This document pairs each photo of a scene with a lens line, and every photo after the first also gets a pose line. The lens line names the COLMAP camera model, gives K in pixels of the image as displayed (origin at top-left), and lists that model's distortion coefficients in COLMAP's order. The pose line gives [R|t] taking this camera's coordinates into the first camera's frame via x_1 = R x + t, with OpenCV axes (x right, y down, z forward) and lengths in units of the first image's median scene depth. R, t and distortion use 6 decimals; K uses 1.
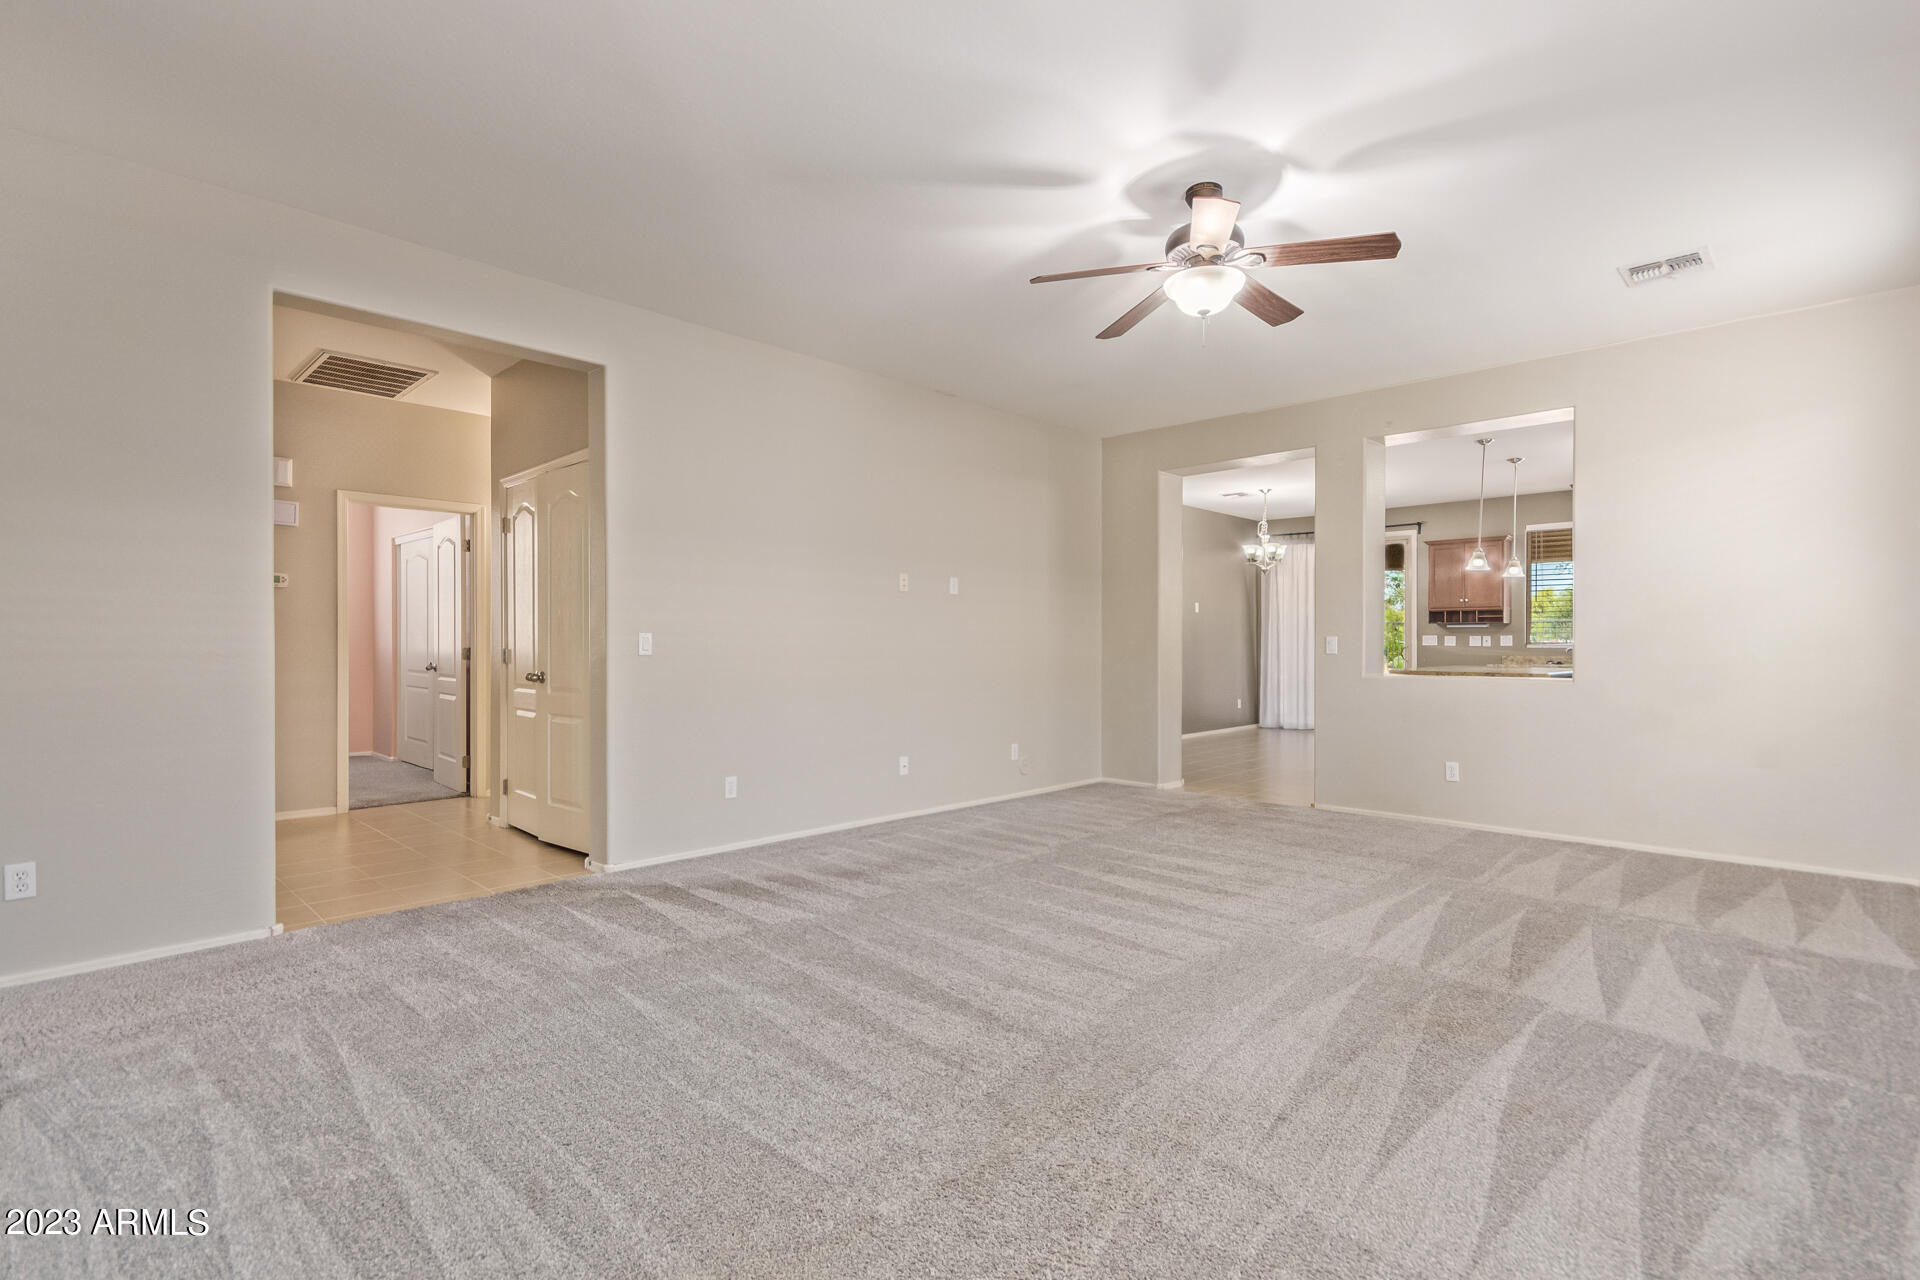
lens RADIAL K [[899.4, 0, 956.7], [0, 899.4, 644.1], [0, 0, 1]] dist [0.008201, -0.000034]
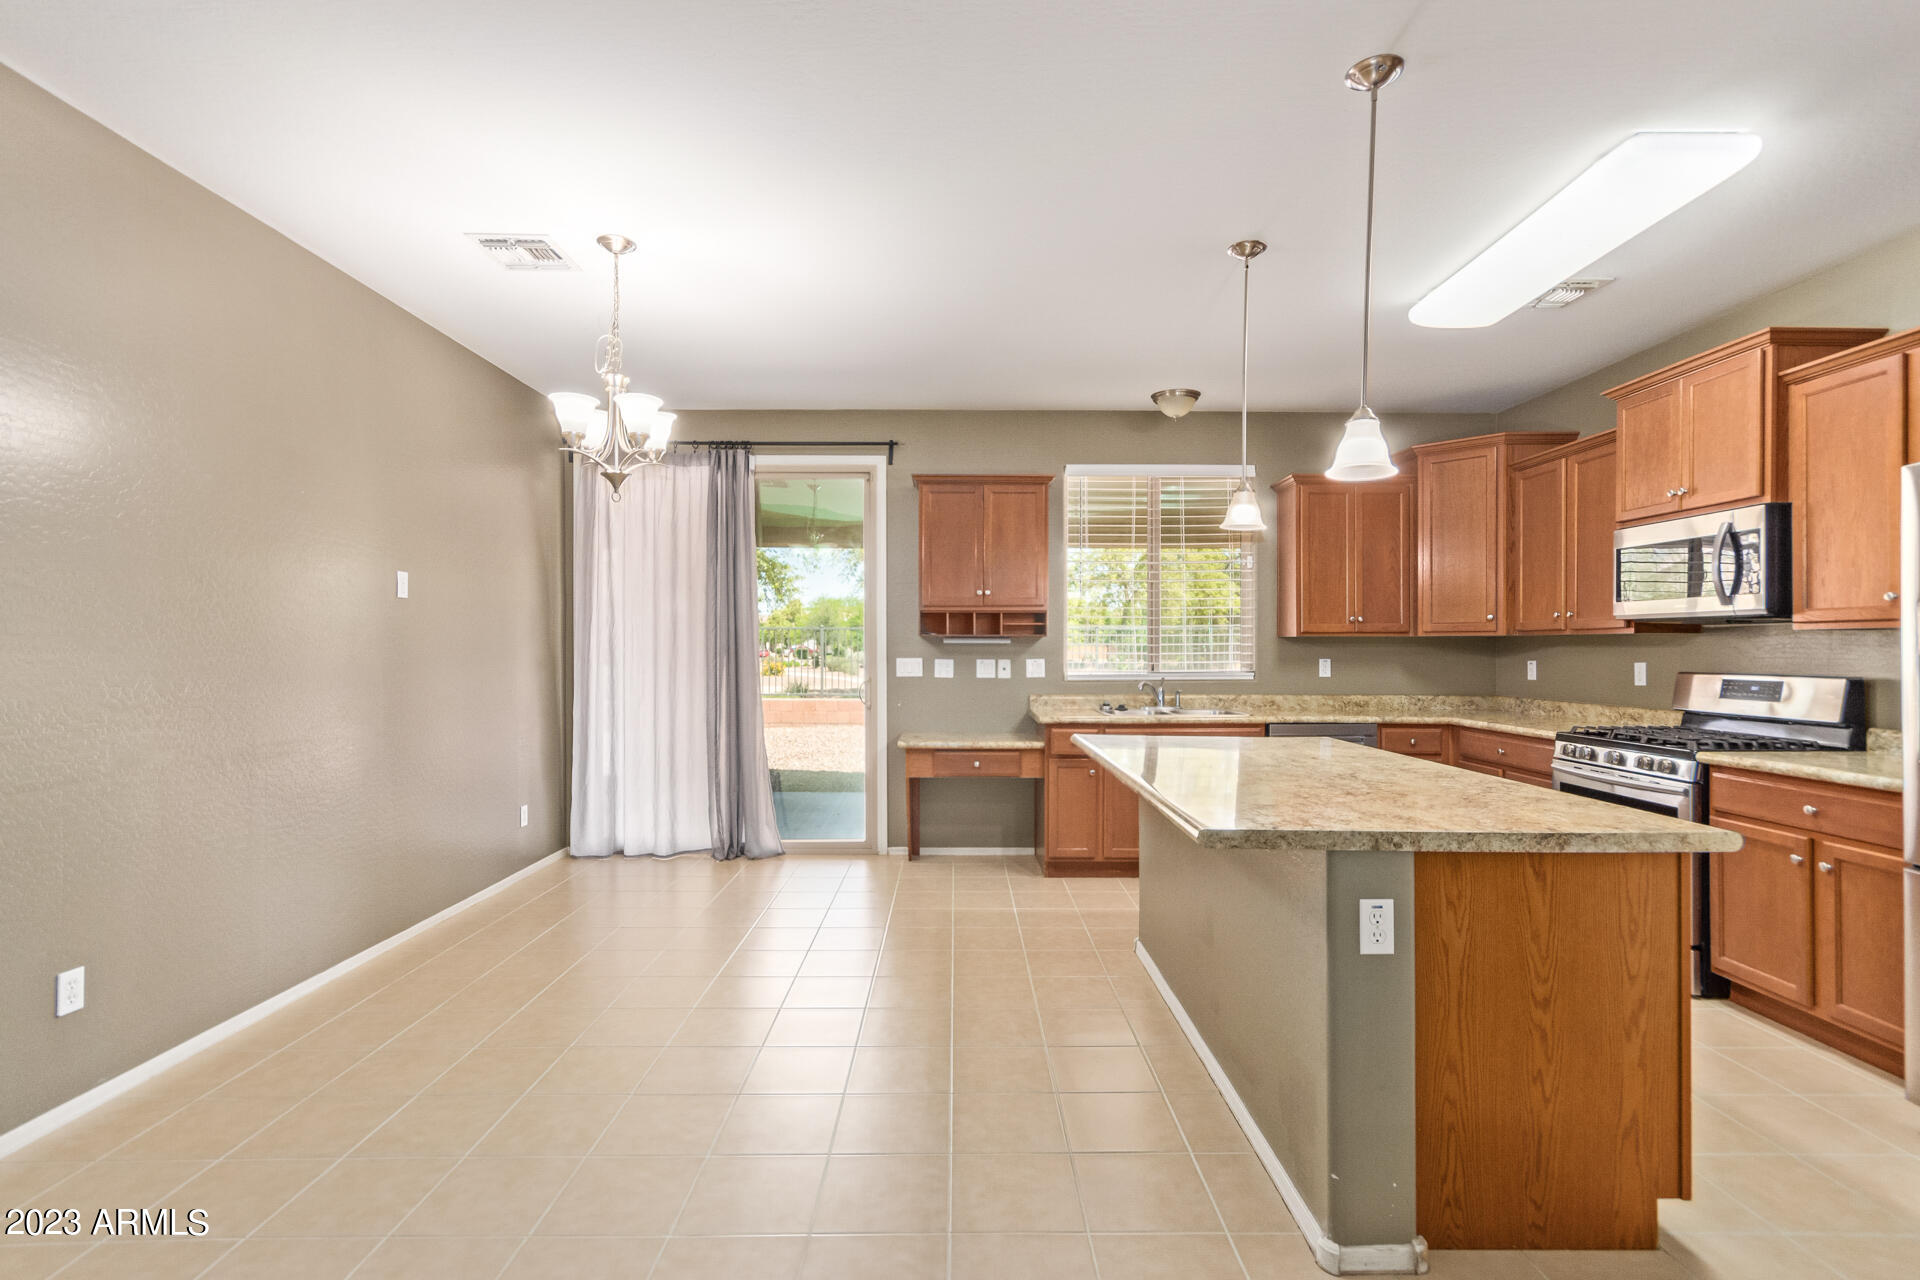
lens RADIAL K [[899.4, 0, 954.8], [0, 899.4, 641.6], [0, 0, 1]] dist [0.008201, -0.000034]
pose [[0.716605, 0.005327, 0.697459, 0.183572], [-0.002173, 0.999983, -0.005404, -0.016916], [-0.697476, 0.002357, 0.716604, 0.628231]]
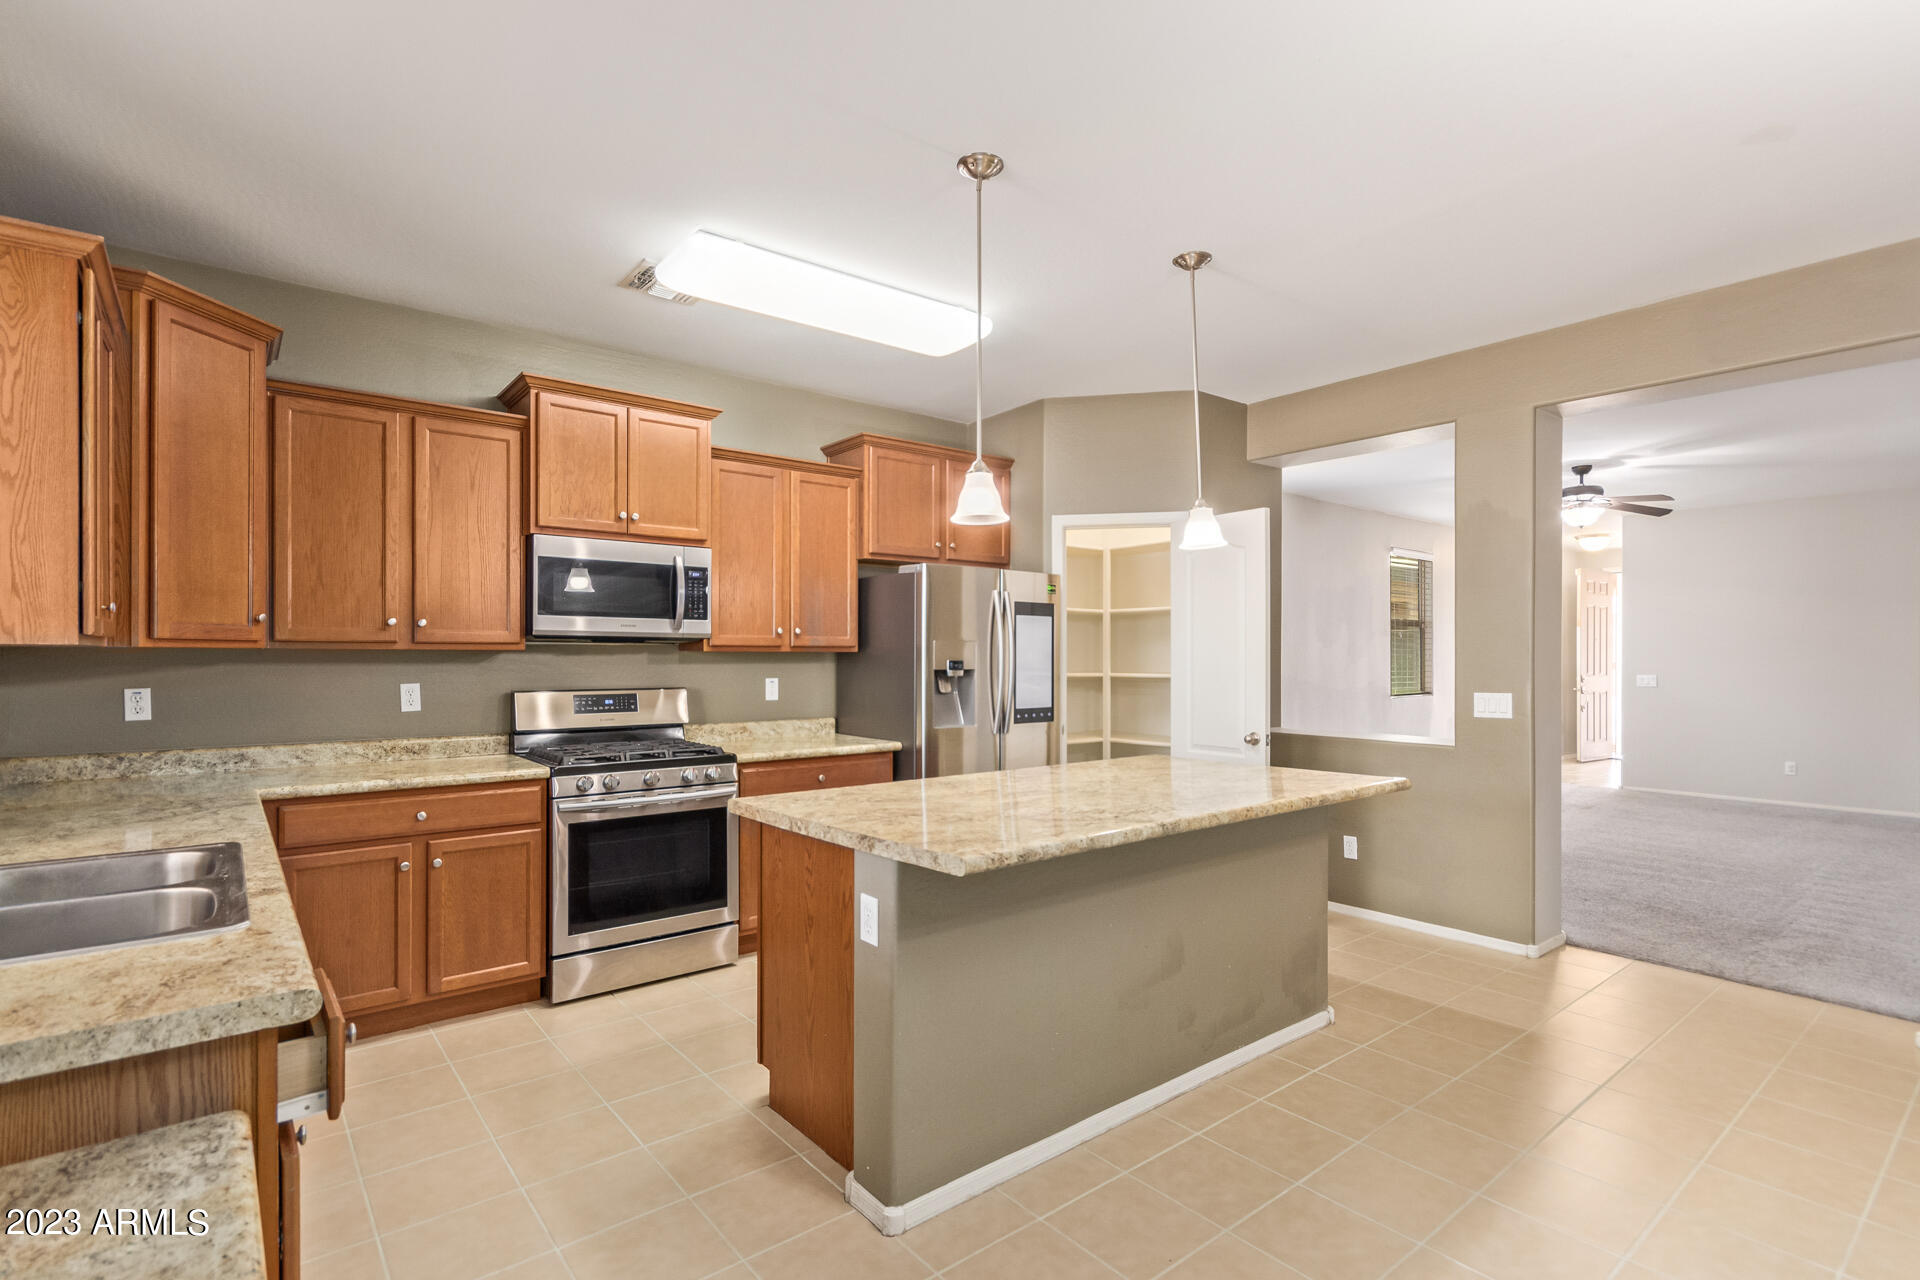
lens RADIAL K [[899.4, 0, 998.1], [0, 899.4, 660.2], [0, 0, 1]] dist [0.008201, -0.000034]
pose [[-0.994873, -0.004159, 0.101045, 0.460344], [-0.004071, 0.999991, 0.001075, -0.020538], [-0.101048, 0.000658, -0.994881, 1.049997]]
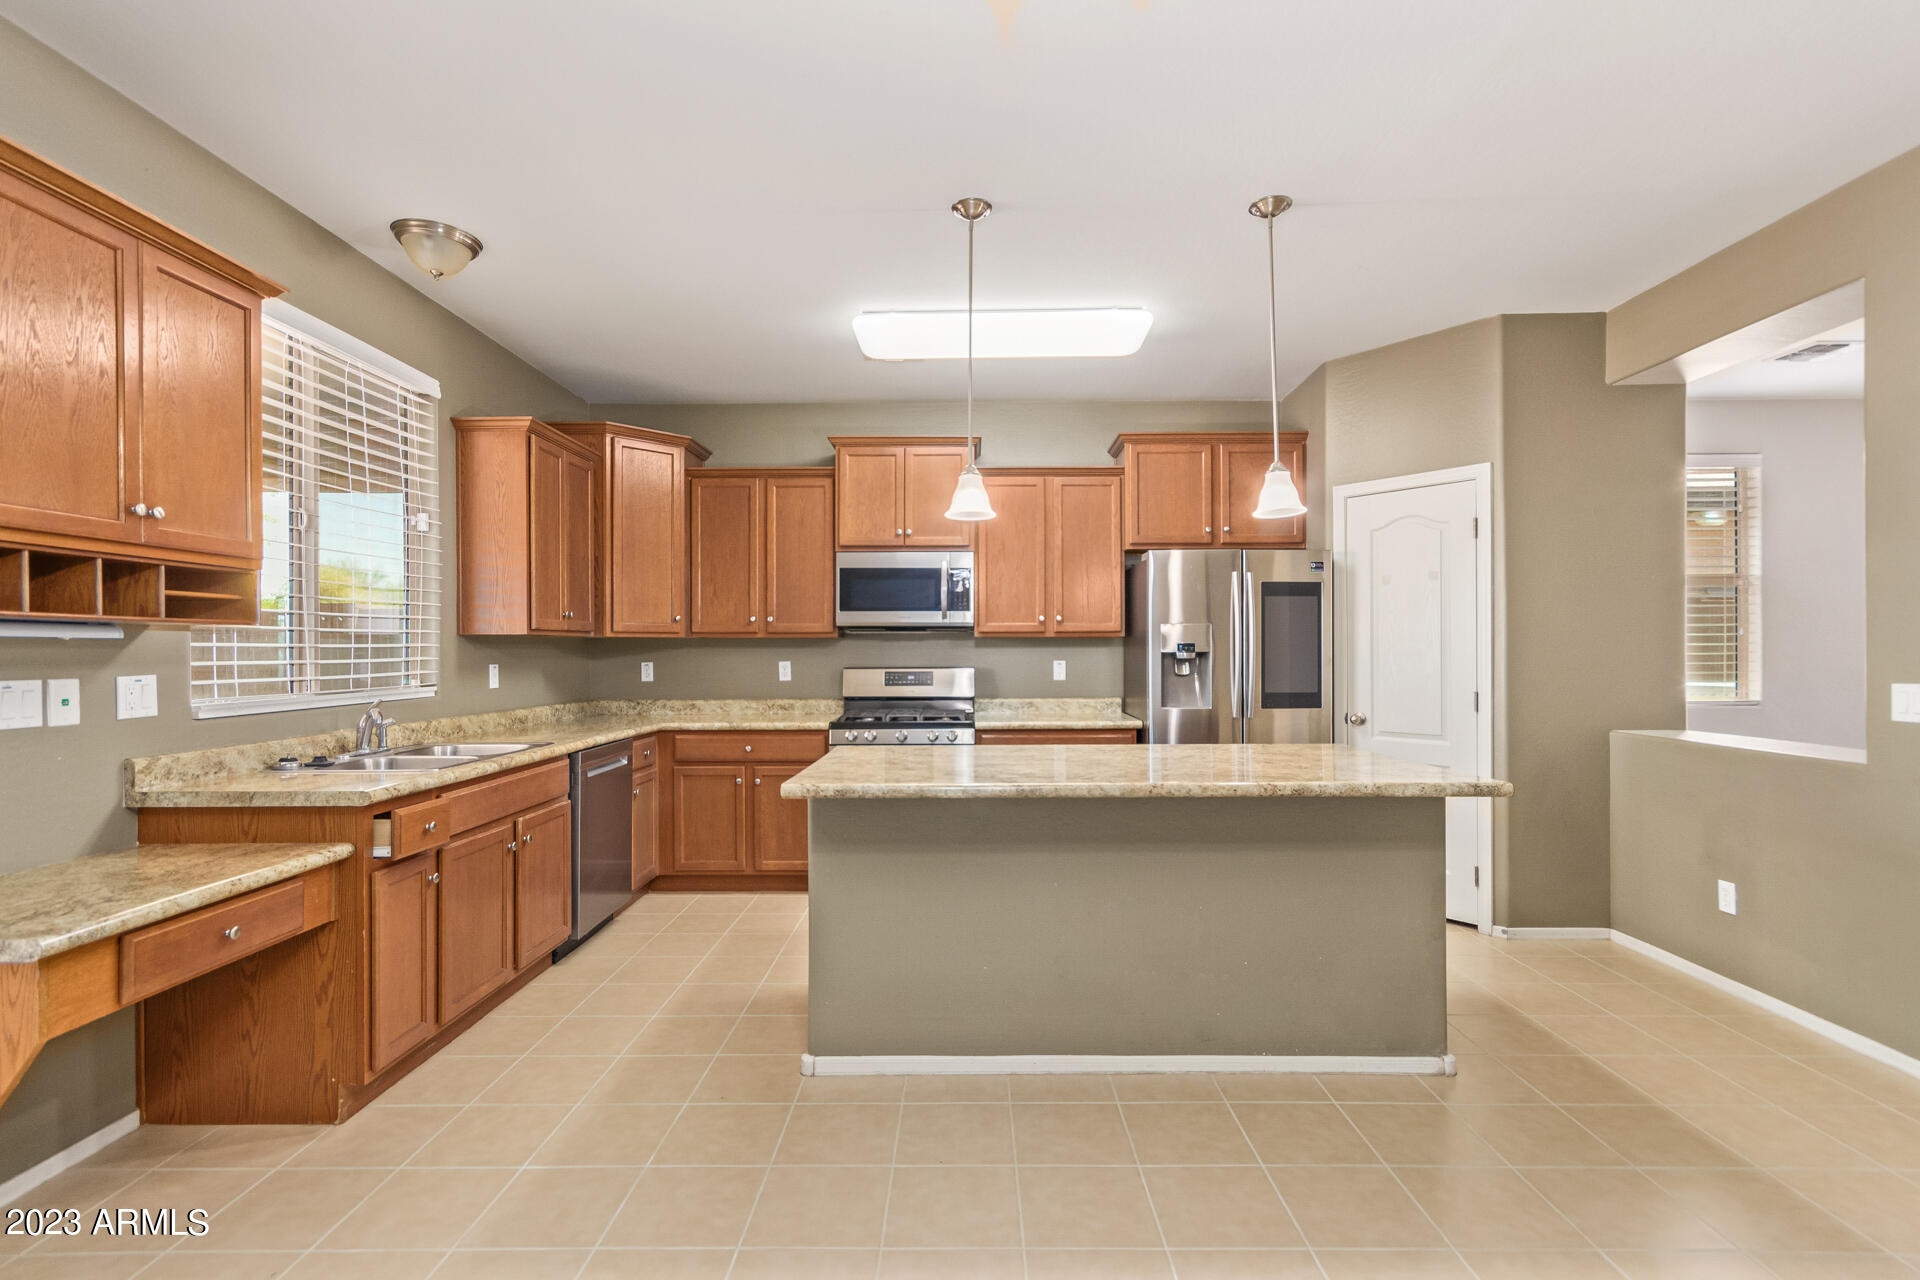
lens RADIAL K [[899.4, 0, 1002.2], [0, 899.4, 654.7], [0, 0, 1]] dist [0.008201, -0.000034]
pose [[-0.710397, -0.002470, 0.703797, 0.270921], [0.000281, 0.999993, 0.003793, -0.015666], [-0.703801, 0.002892, -0.710391, 0.996503]]
